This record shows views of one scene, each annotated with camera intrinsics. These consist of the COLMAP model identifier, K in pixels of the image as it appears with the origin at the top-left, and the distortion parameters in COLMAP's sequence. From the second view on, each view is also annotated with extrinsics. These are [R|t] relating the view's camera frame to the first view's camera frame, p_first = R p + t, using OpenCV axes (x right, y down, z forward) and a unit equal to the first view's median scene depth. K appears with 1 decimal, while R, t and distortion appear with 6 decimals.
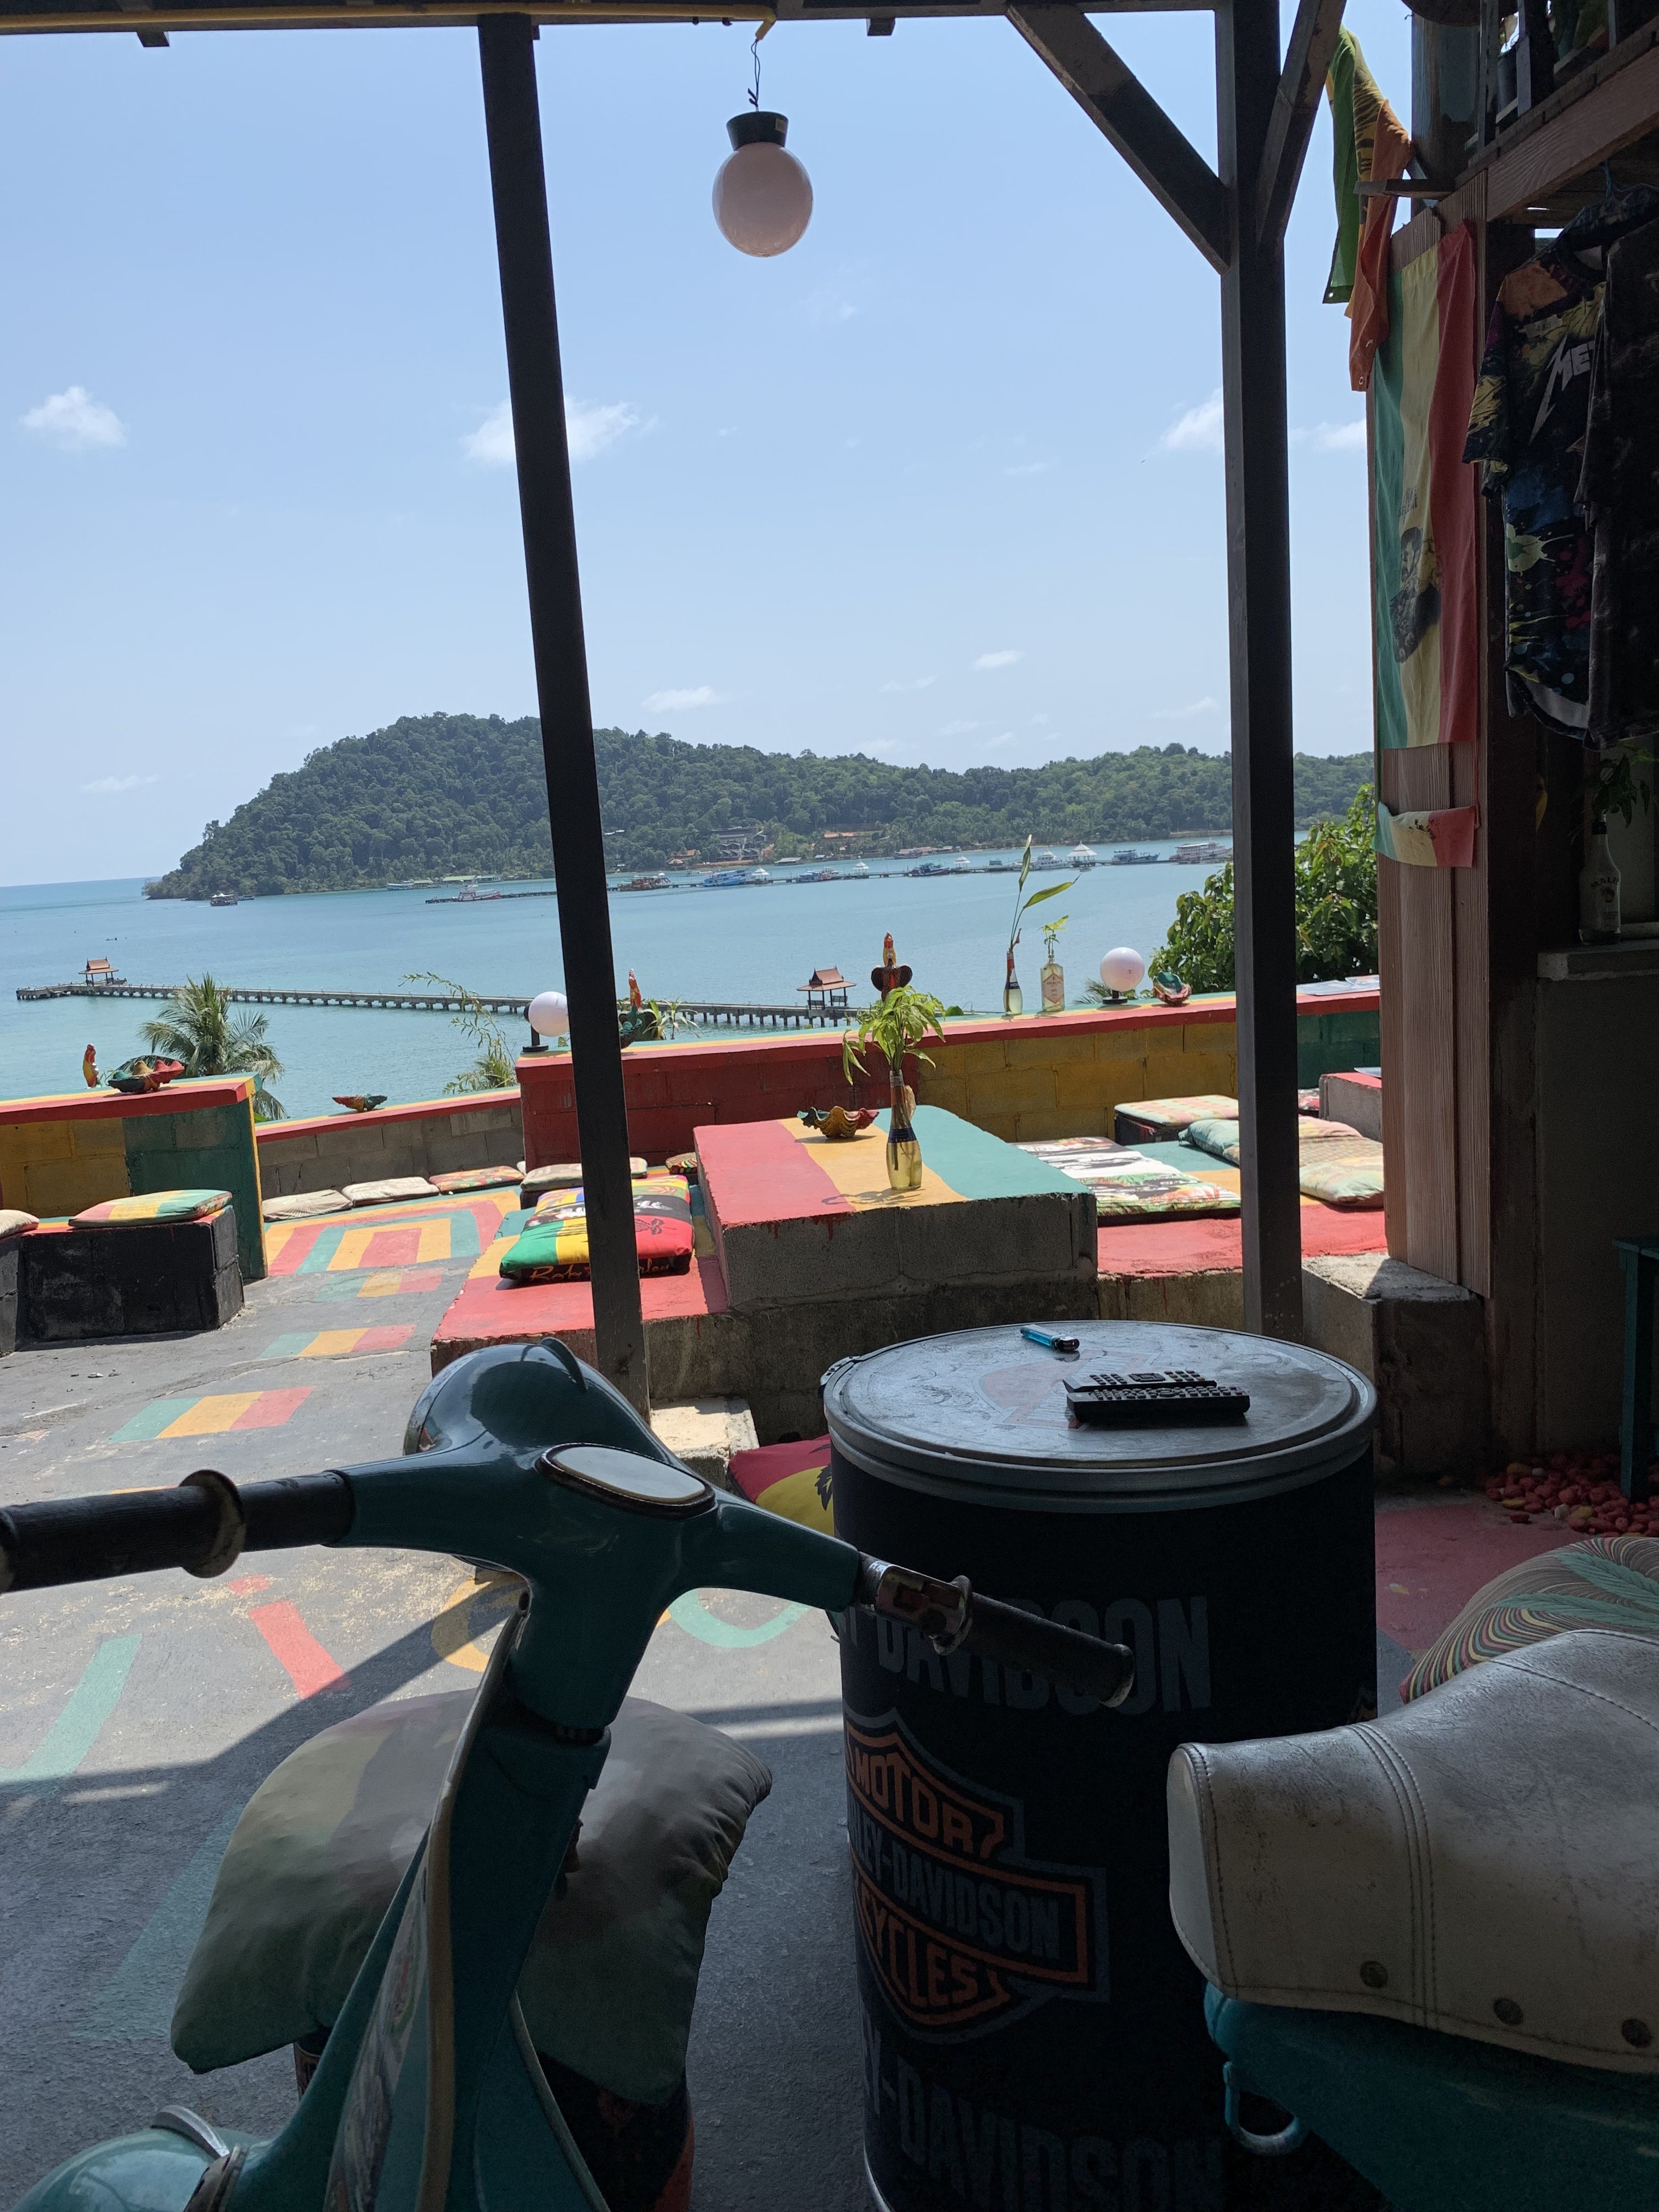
lens RADIAL K [[1786.3, 0, 825.2], [0, 1786.3, 1104.1], [0, 0, 1]] dist [0.068009, -0.027078]
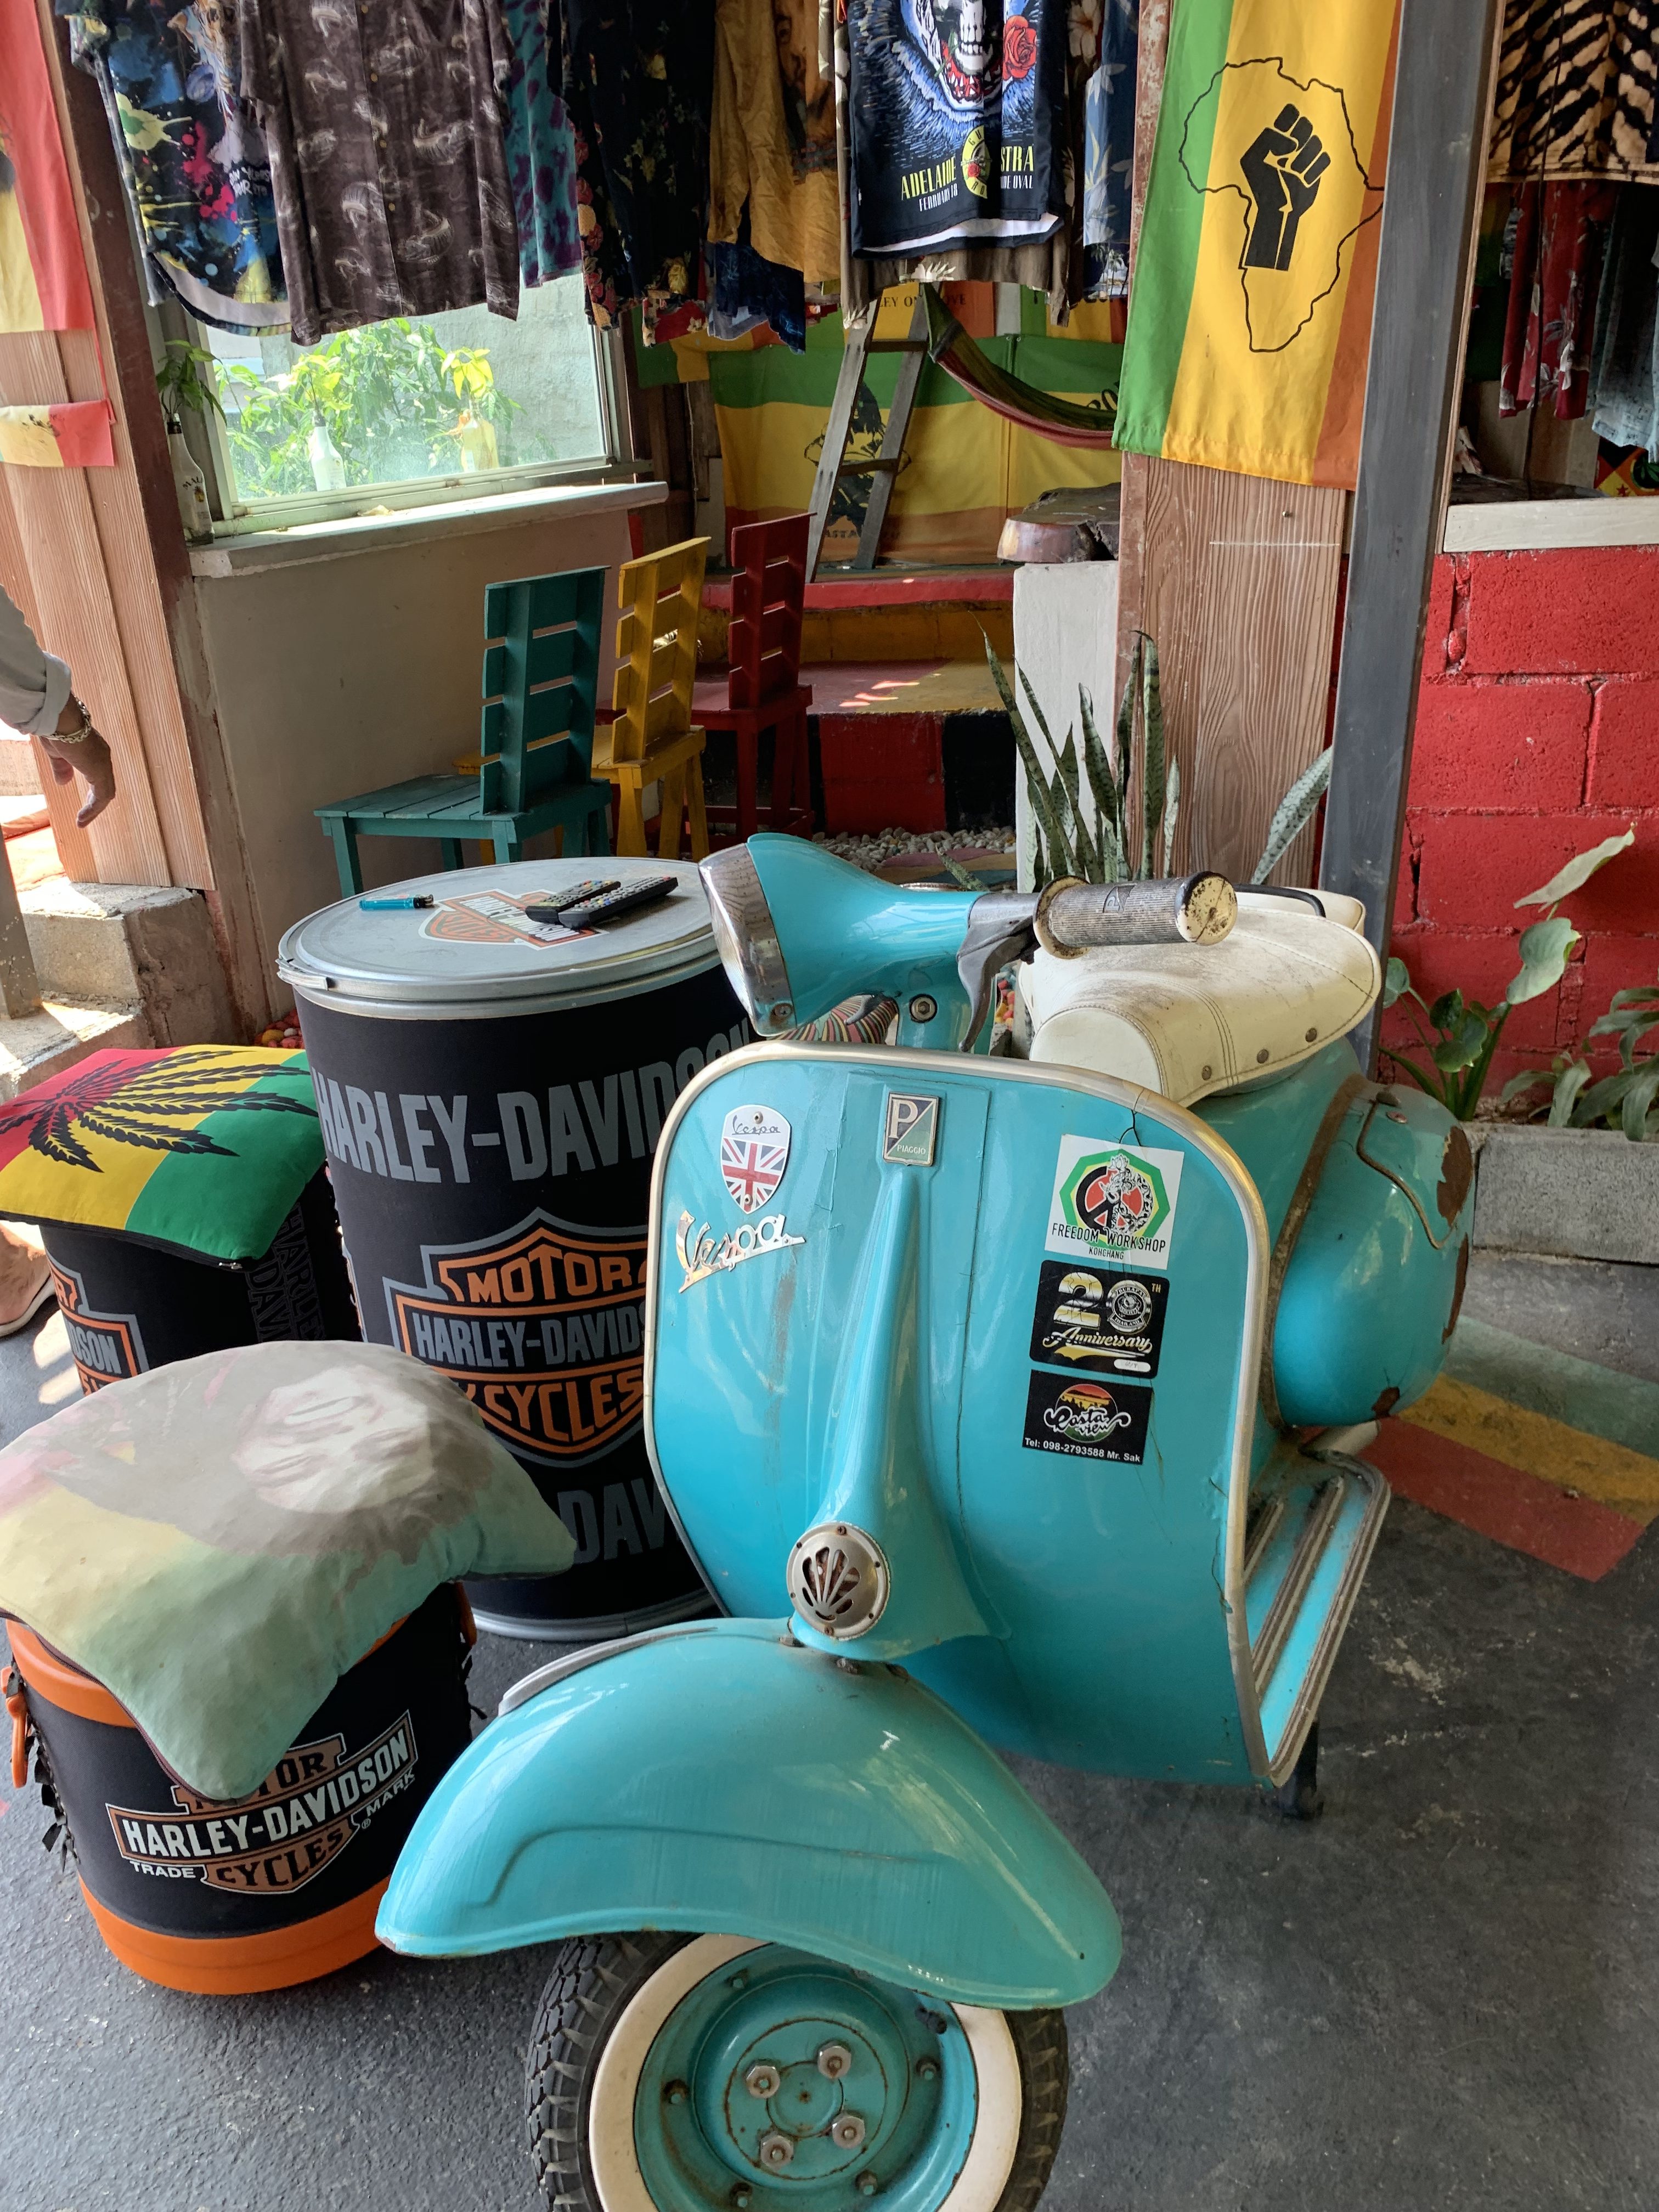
lens RADIAL K [[1786.3, 0, 826.8], [0, 1786.3, 1109.9], [0, 0, 1]] dist [0.068009, -0.027078]
pose [[0.508911, -0.307618, 0.803978, -0.365956], [0.153031, 0.951422, 0.267166, 0.000826], [-0.847107, -0.012930, 0.531265, 0.117171]]
